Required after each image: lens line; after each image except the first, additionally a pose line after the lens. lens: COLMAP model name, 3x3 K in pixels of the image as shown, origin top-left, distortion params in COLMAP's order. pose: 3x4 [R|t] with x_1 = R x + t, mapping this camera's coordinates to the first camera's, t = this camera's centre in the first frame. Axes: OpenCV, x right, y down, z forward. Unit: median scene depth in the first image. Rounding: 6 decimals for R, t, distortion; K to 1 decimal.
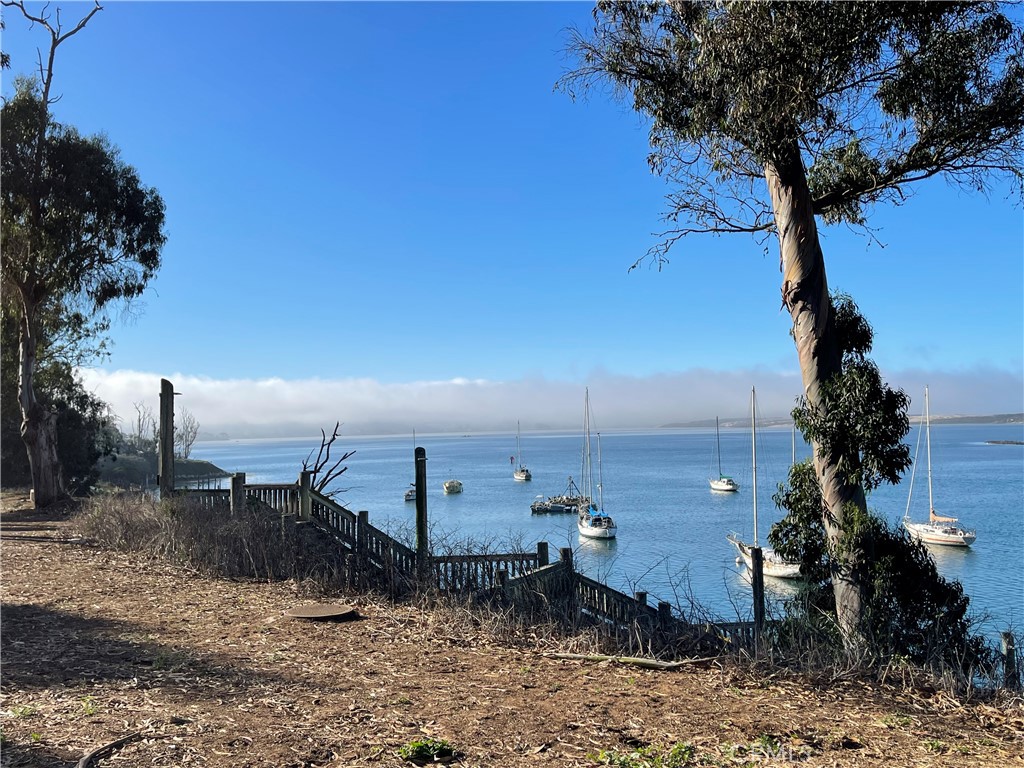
lens RADIAL K [[984.1, 0, 511.5], [0, 984.1, 381.6], [0, 0, 1]] dist [0.097945, 0.000000]
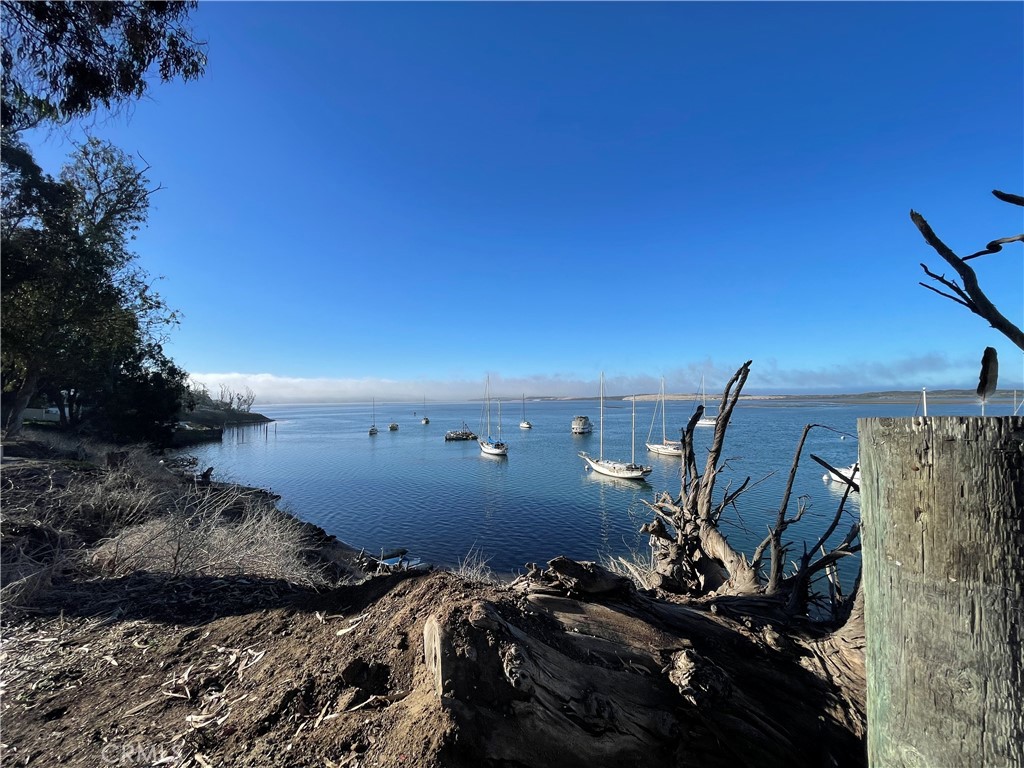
lens RADIAL K [[415.0, 0, 517.3], [0, 415.0, 384.9], [0, 0, 1]] dist [0.001947, 0.000157]
pose [[0.966758, 0.020003, 0.254910, -0.069617], [-0.022256, 0.999735, 0.005958, 0.020015], [-0.254723, -0.011433, 0.966946, 0.217094]]
